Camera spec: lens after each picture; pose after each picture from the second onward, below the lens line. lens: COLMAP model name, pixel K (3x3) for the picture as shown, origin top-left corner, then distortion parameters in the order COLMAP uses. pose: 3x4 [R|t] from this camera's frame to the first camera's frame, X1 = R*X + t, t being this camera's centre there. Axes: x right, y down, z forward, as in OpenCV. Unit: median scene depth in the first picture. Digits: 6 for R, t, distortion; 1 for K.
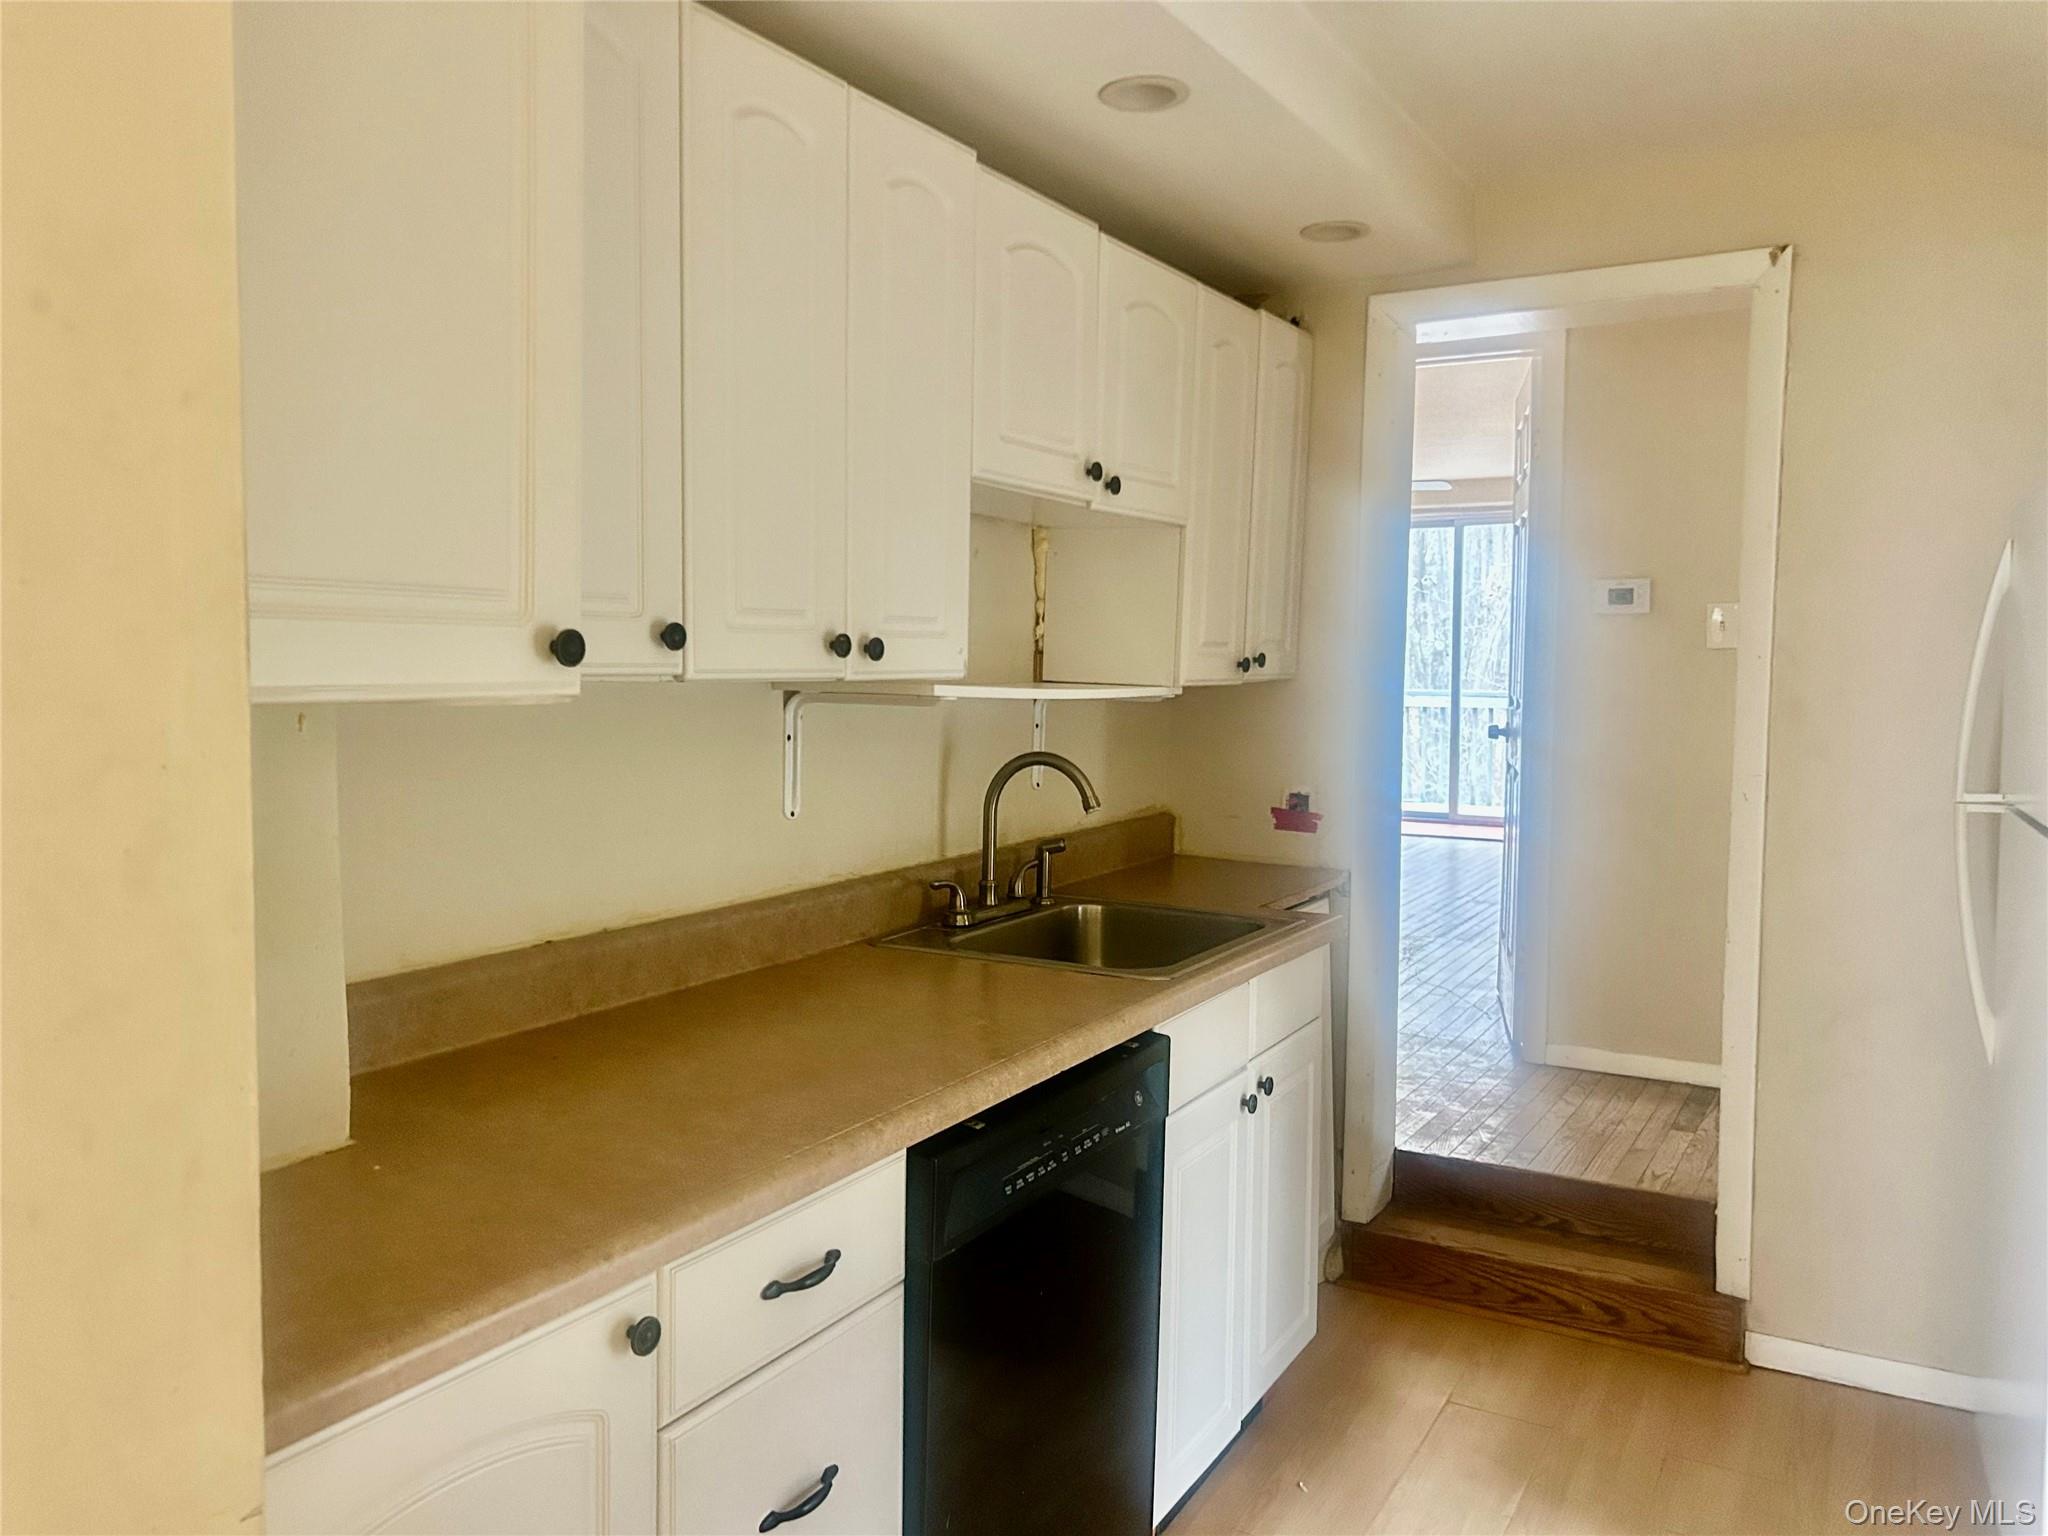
lens RADIAL K [[1543.3, 0, 1015.7], [0, 1543.3, 763.6], [0, 0, 1]] dist [0.037985, -0.044312]
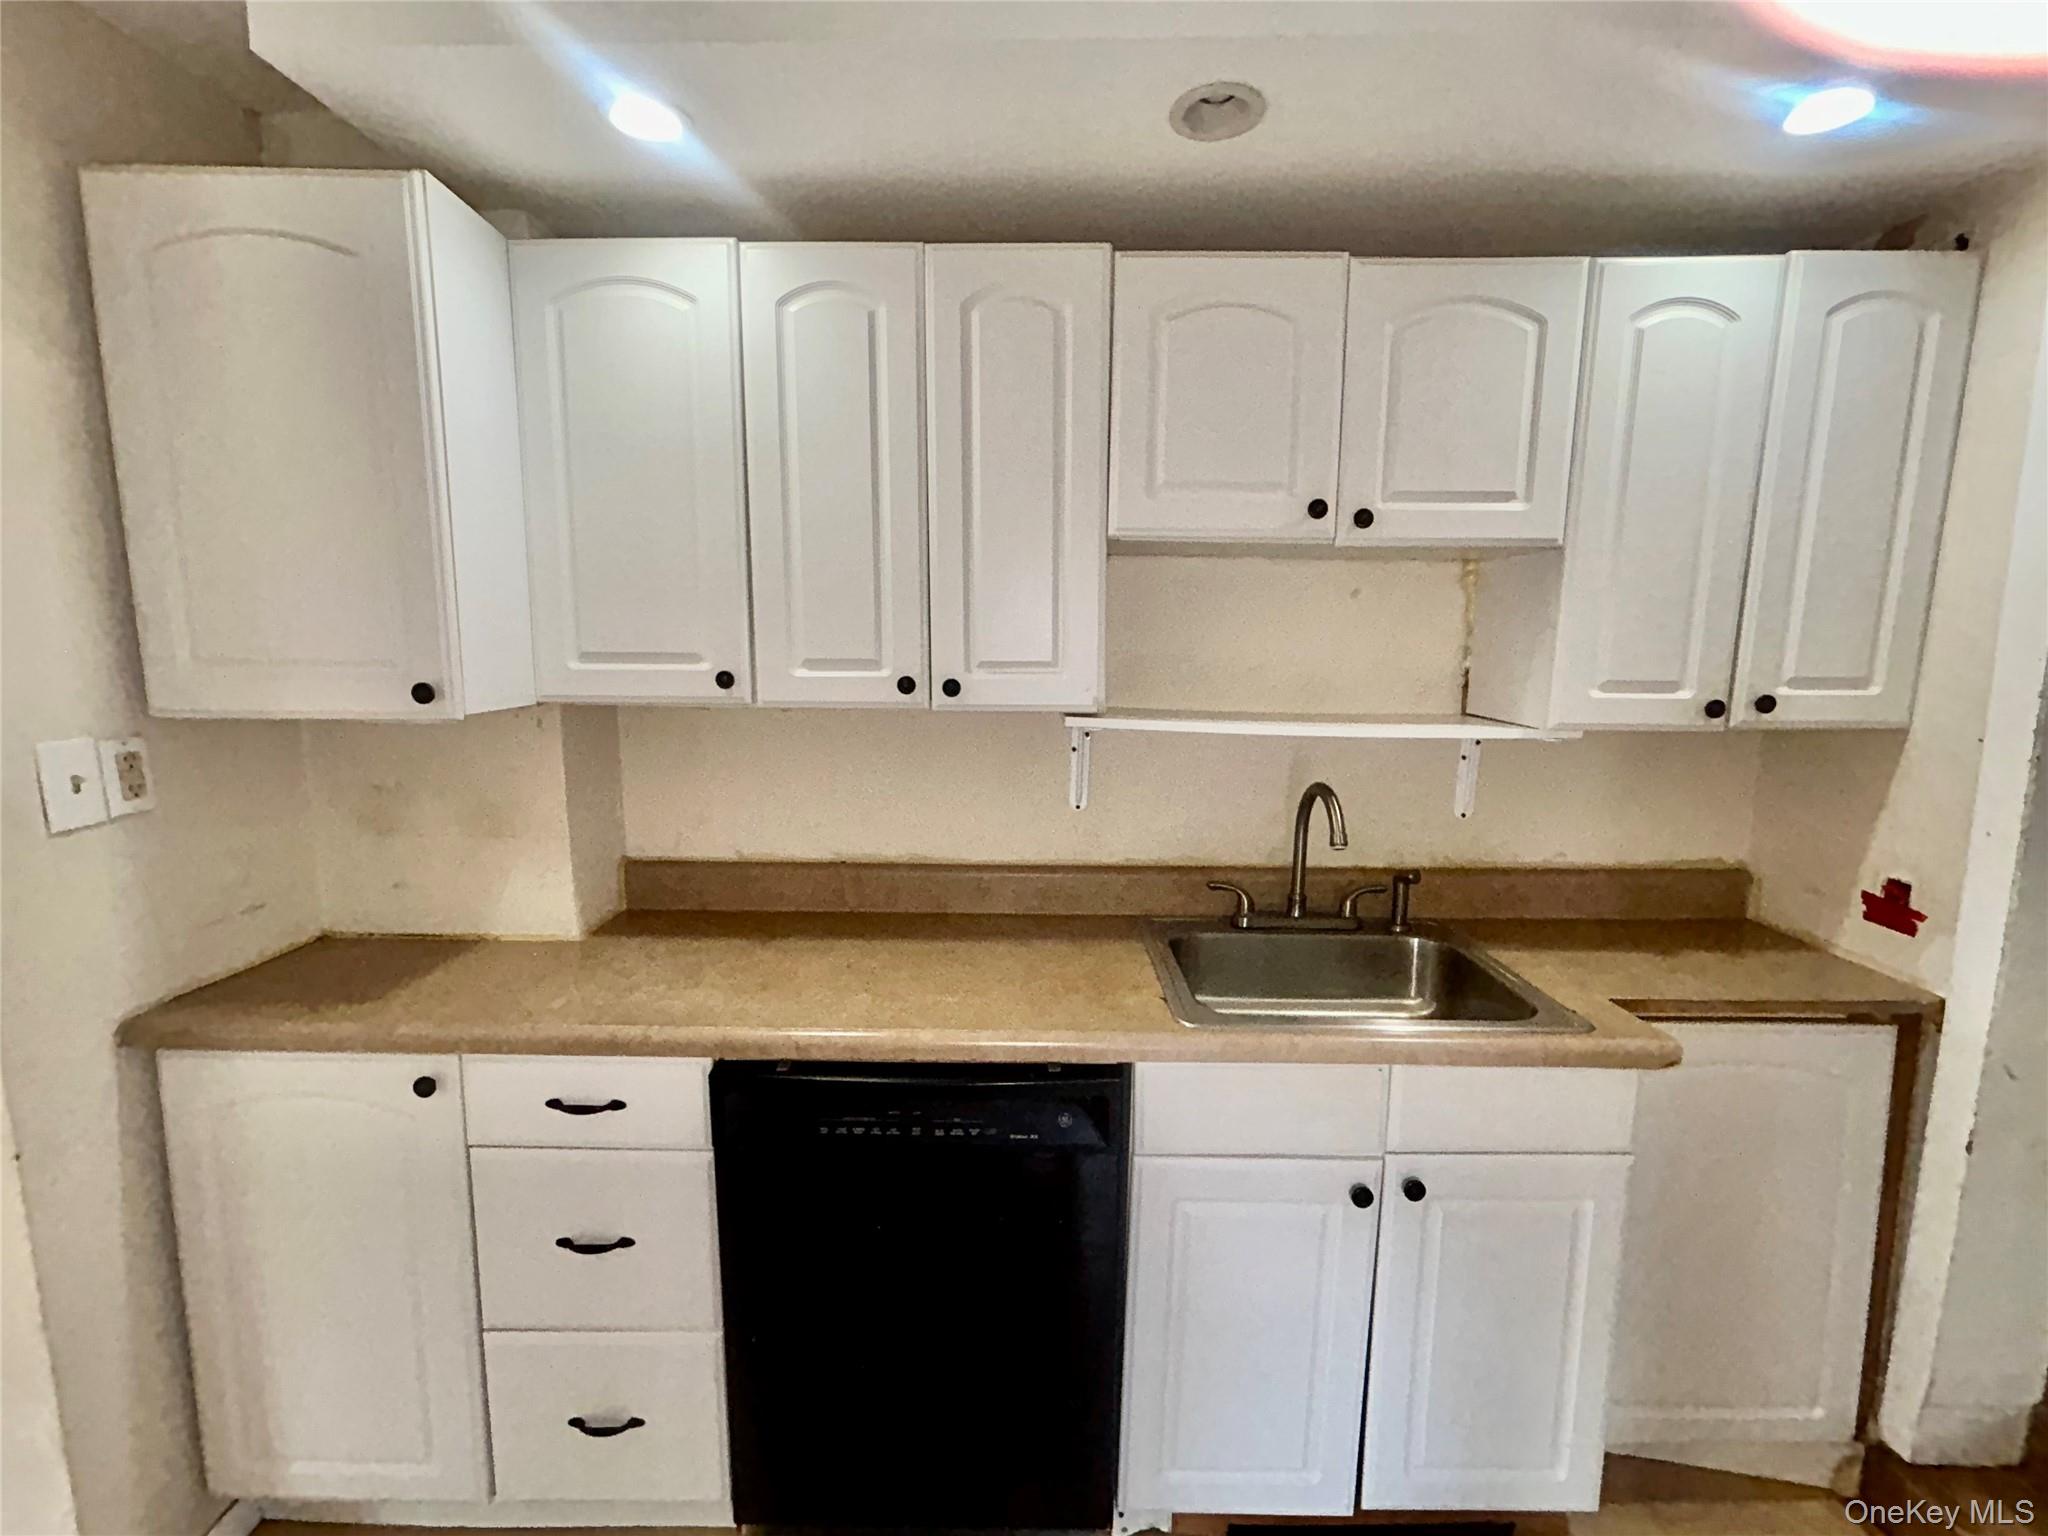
lens RADIAL K [[939.9, 0, 1022.0], [0, 939.9, 764.8], [0, 0, 1]] dist [-0.008889, -0.000444]
pose [[0.487292, 0.115696, -0.865541, 0.422075], [-0.065023, 0.993240, 0.096158, -0.062328], [0.870815, 0.009423, 0.491520, 0.459534]]
